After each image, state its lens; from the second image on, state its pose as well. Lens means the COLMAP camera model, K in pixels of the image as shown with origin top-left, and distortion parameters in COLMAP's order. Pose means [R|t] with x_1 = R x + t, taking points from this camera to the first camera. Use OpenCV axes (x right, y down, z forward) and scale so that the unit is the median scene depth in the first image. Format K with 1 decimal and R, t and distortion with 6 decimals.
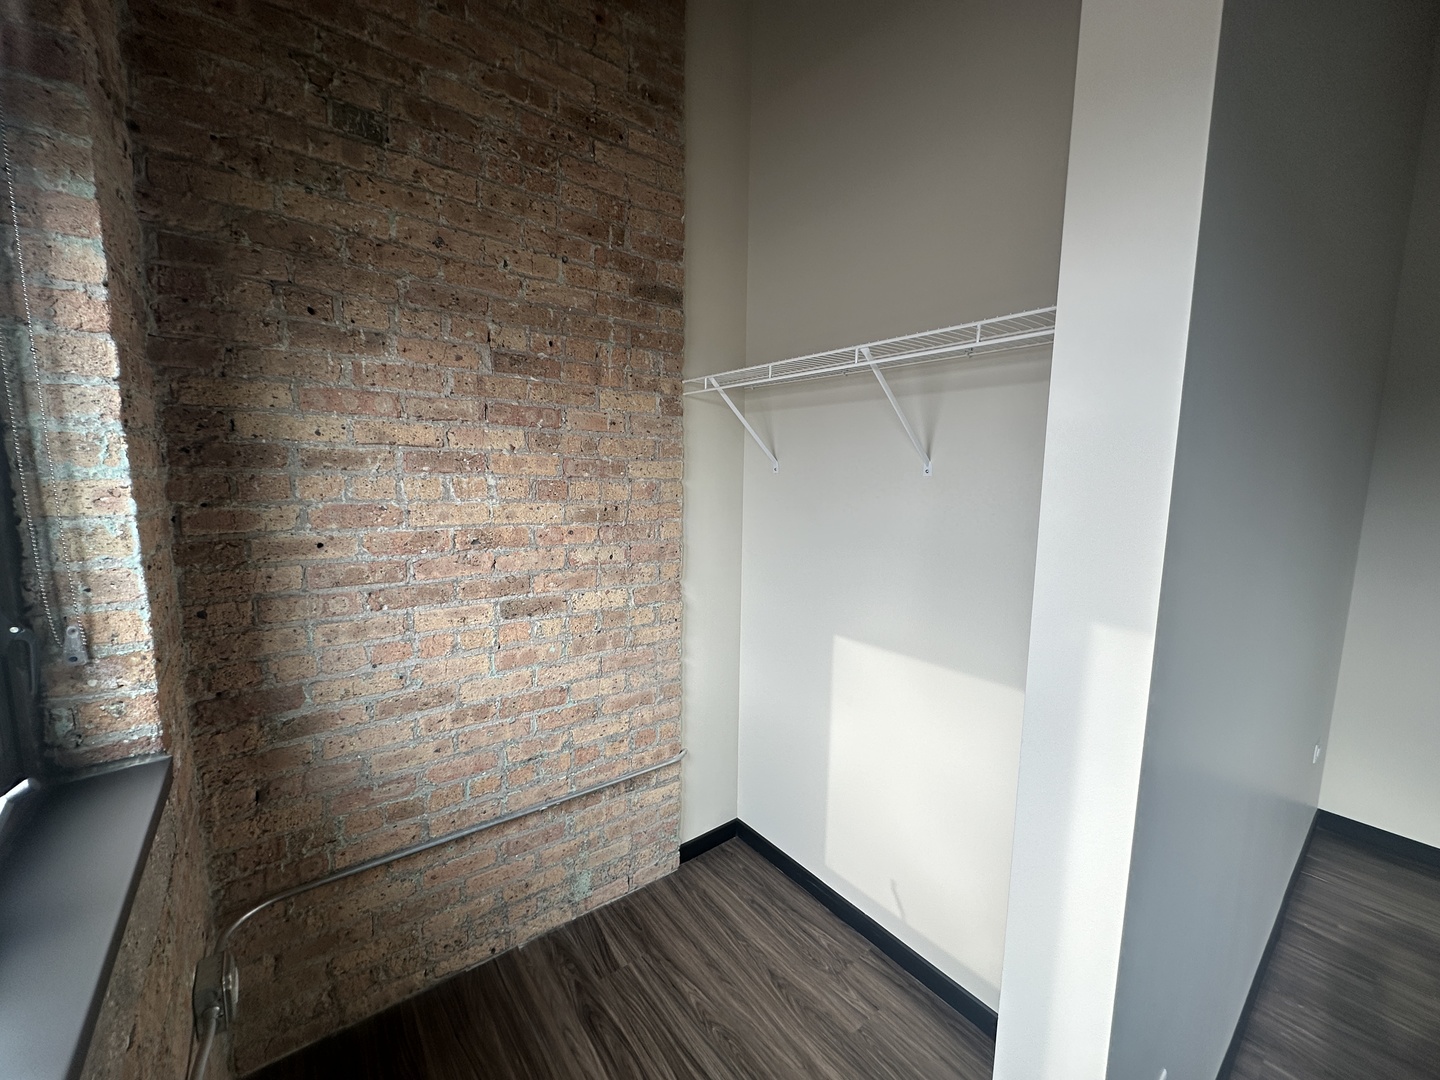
lens RADIAL K [[572.4, 0, 717.4], [0, 572.4, 540.8], [0, 0, 1]] dist [-0.006600, 0.000493]
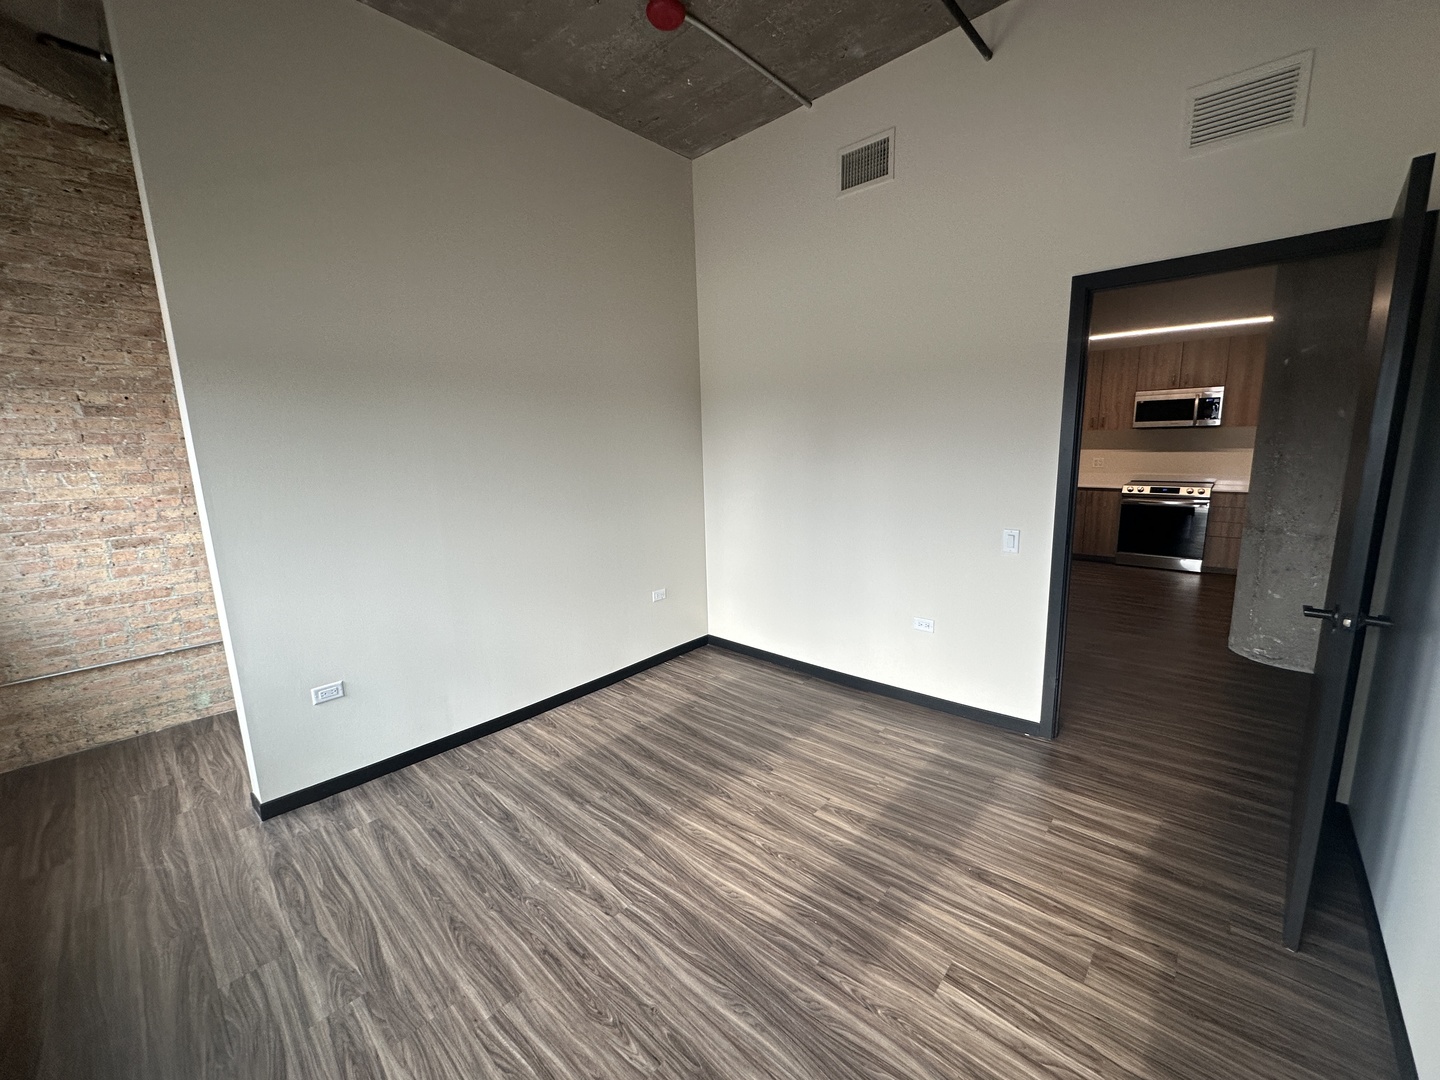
lens RADIAL K [[572.4, 0, 723.5], [0, 572.4, 541.7], [0, 0, 1]] dist [-0.006600, 0.000493]
pose [[0.983545, -0.073649, 0.164971, 1.290833], [0.065434, 0.996357, 0.054696, 0.143514], [-0.168398, -0.043002, 0.984781, -1.166920]]
